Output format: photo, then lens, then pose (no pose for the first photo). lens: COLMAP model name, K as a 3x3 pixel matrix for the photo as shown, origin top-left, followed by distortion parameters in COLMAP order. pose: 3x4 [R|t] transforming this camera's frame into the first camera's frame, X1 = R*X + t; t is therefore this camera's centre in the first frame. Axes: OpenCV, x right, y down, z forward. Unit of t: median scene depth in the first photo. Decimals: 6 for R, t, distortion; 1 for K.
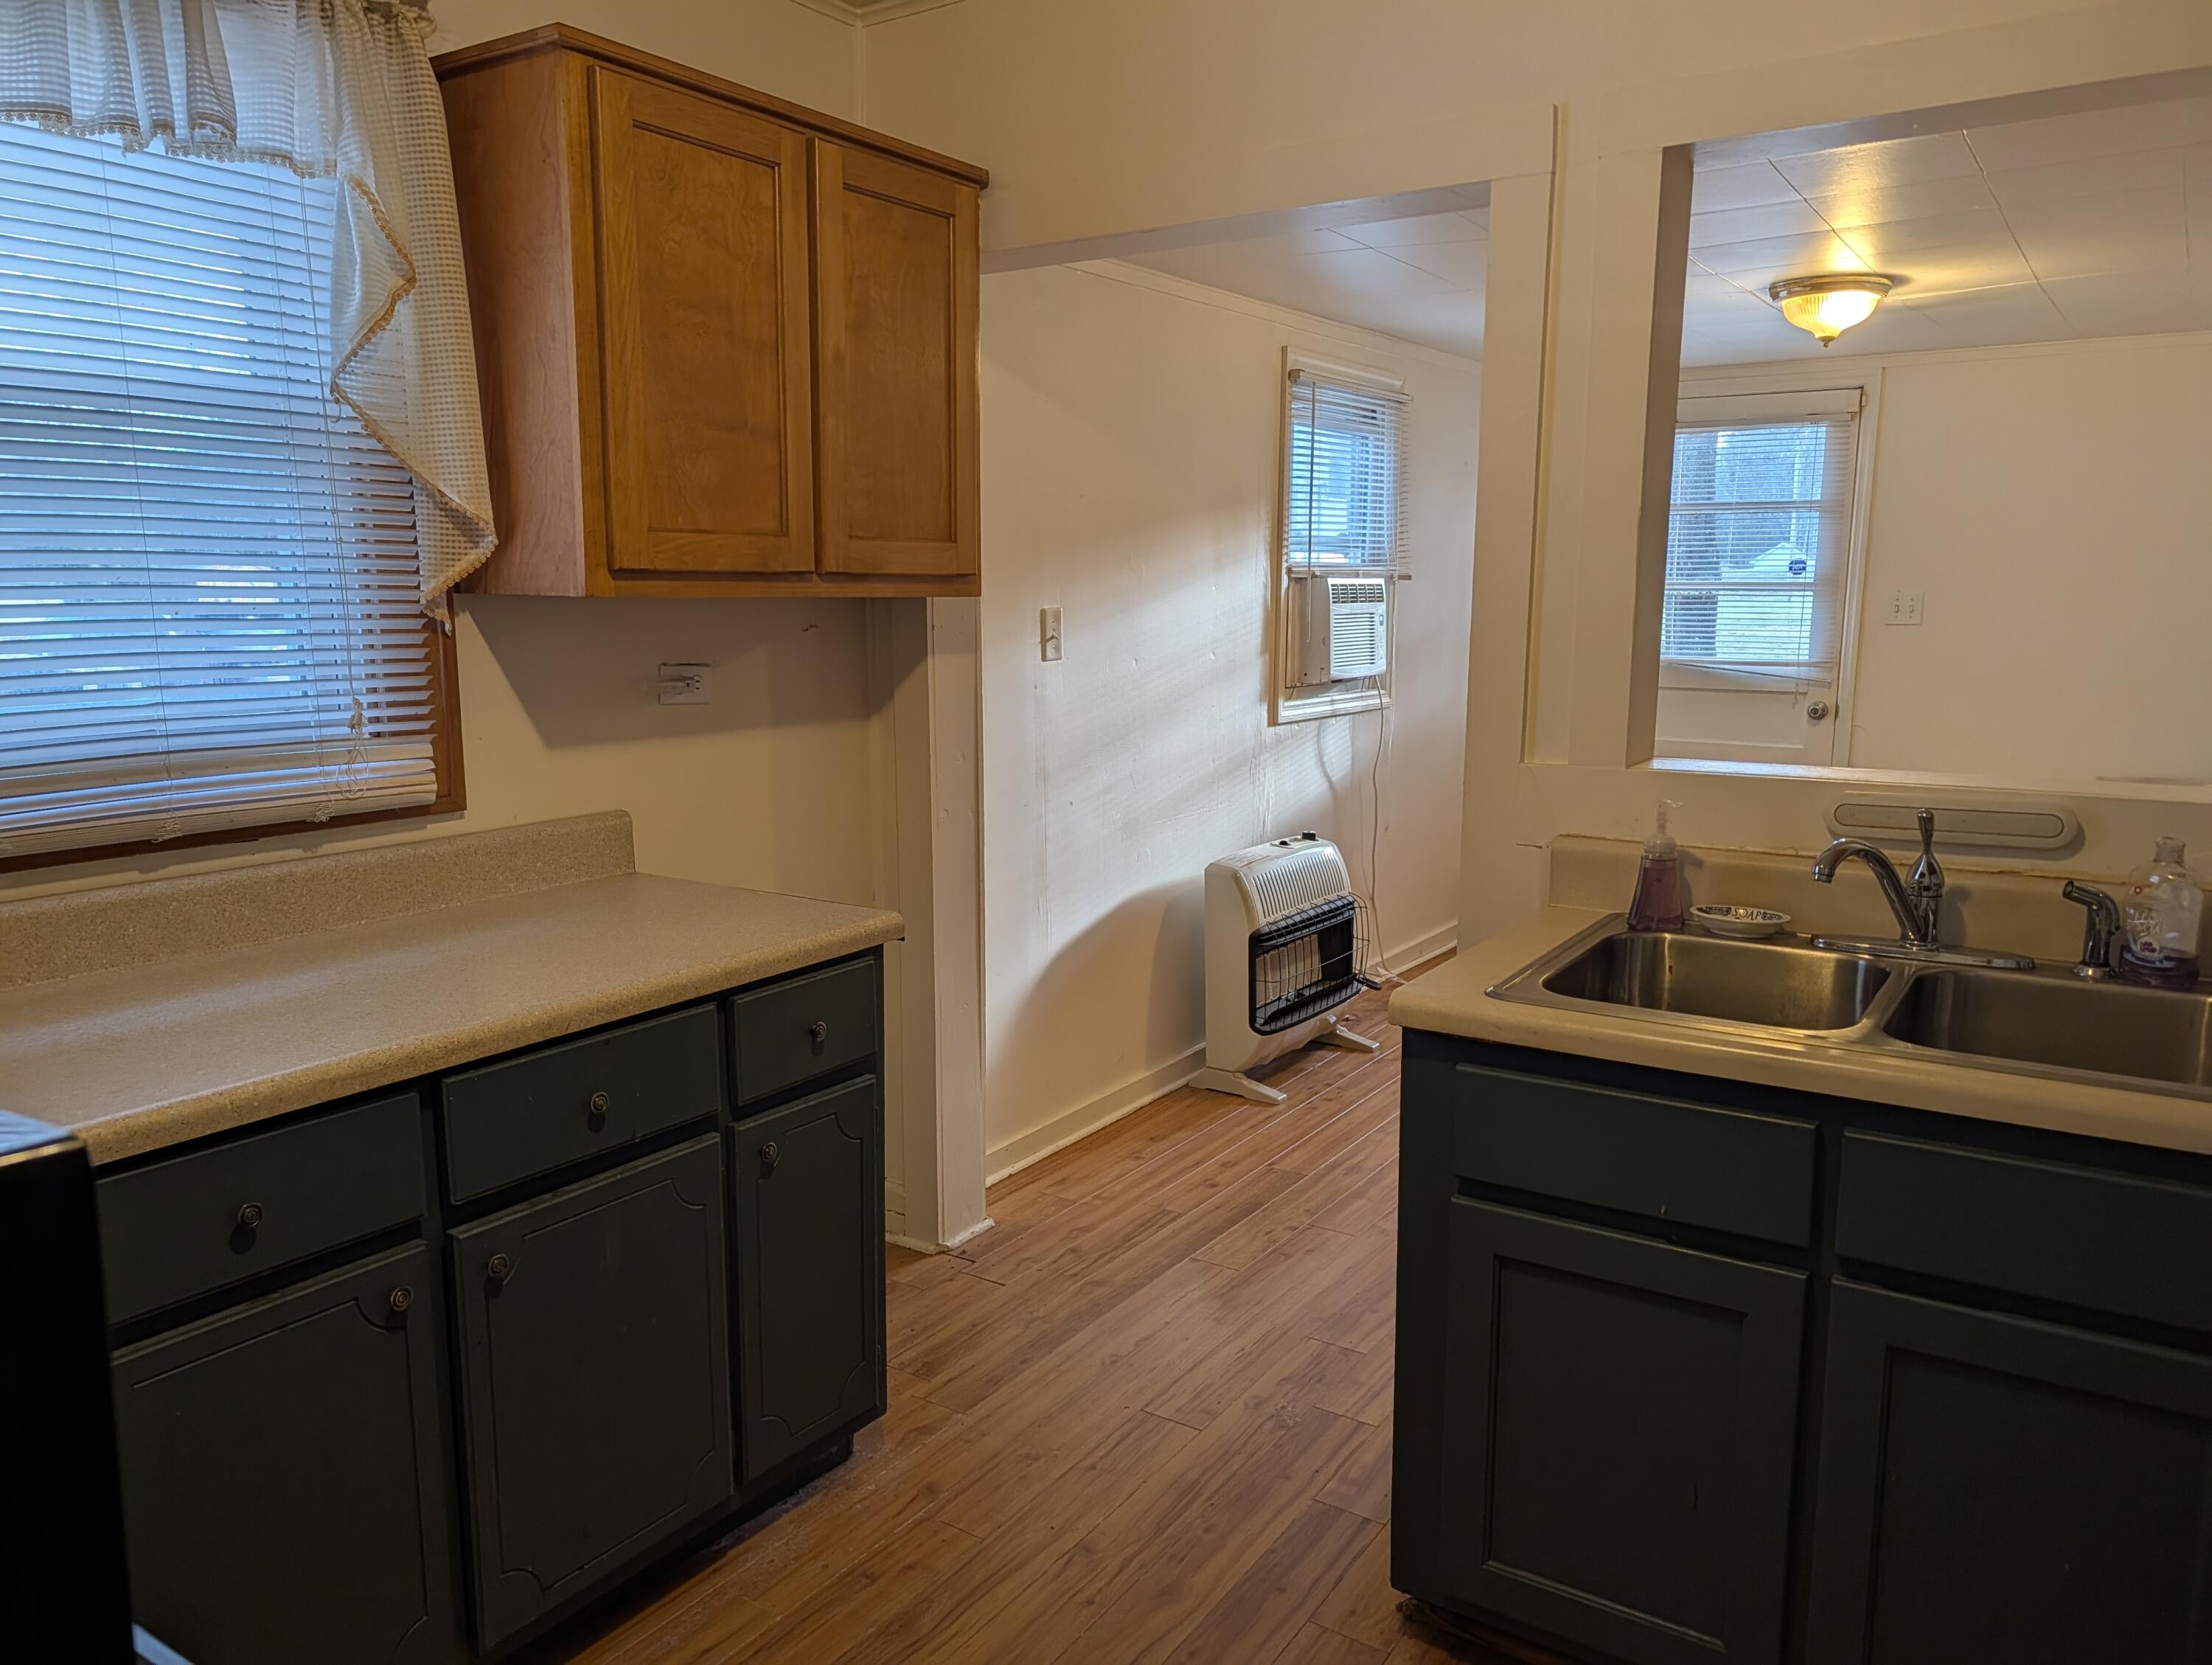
lens RADIAL K [[1585.1, 0, 1120.7], [0, 1585.1, 824.6], [0, 0, 1]] dist [0.029020, -0.022556]
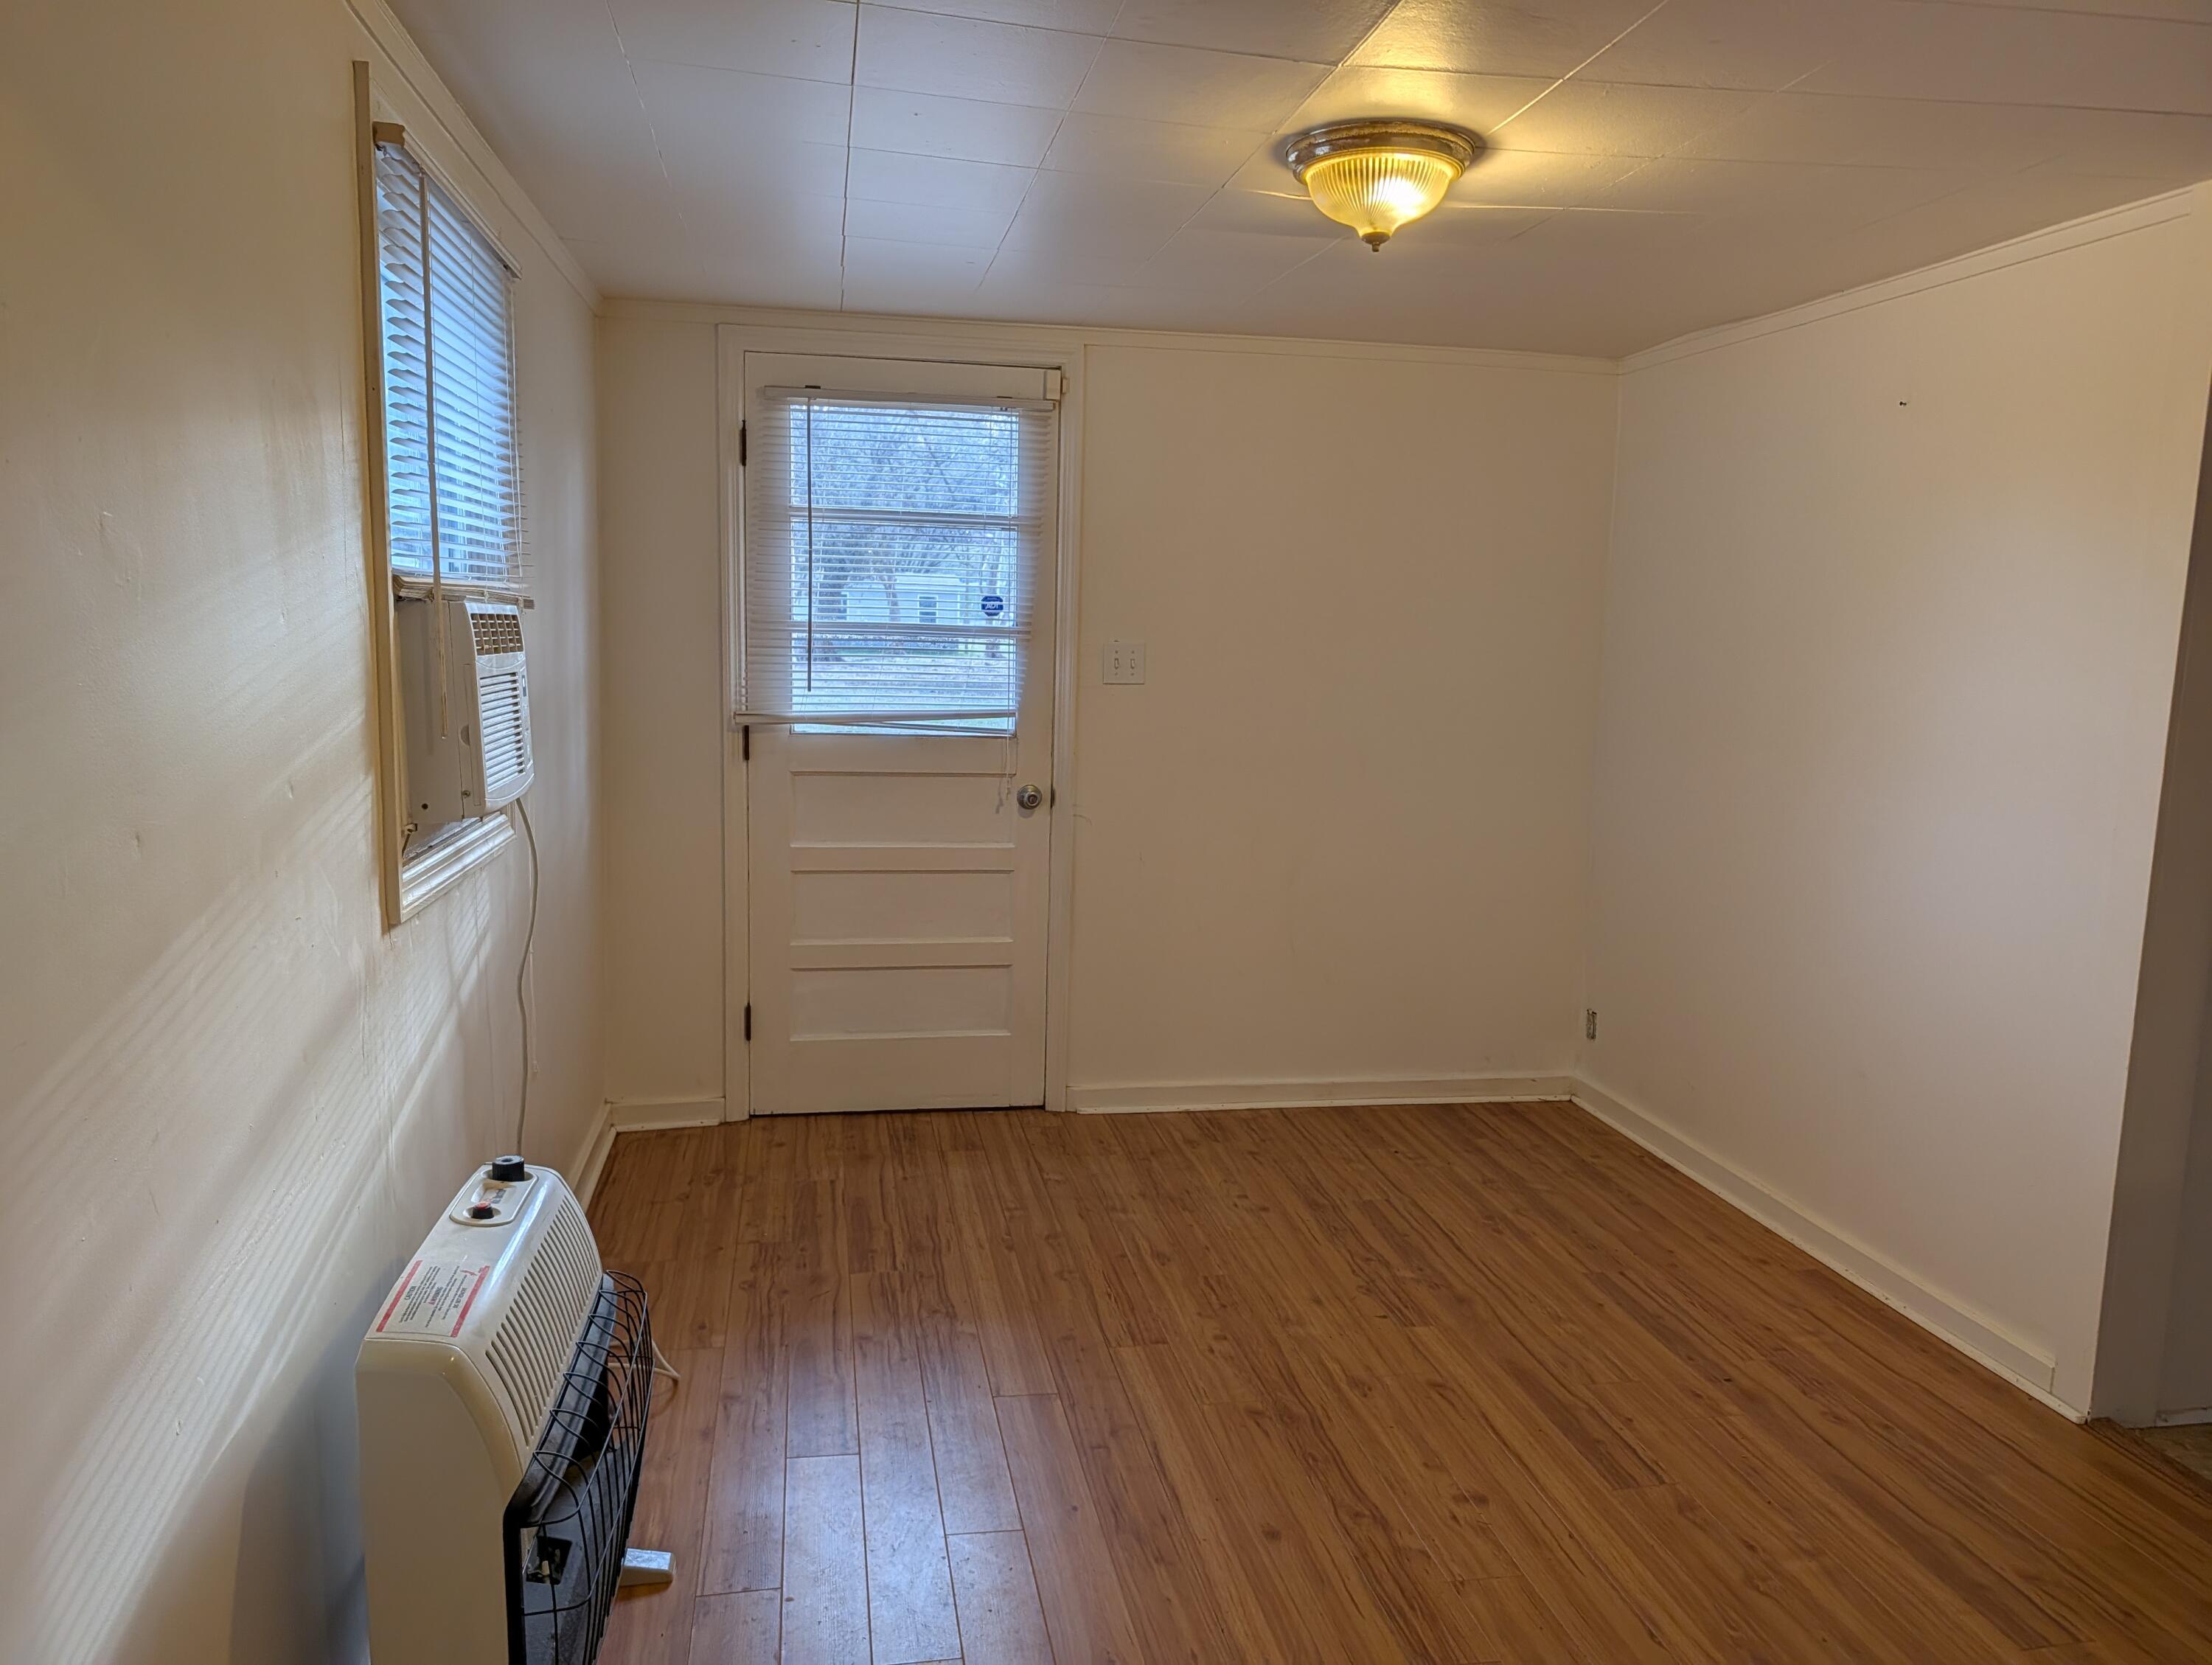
lens RADIAL K [[1585.1, 0, 1101.1], [0, 1585.1, 829.7], [0, 0, 1]] dist [0.029020, -0.022556]
pose [[0.722640, -0.070820, 0.687587, -0.073426], [0.083060, 0.996427, 0.015335, -0.095016], [-0.686216, 0.046030, 0.725940, 0.638413]]
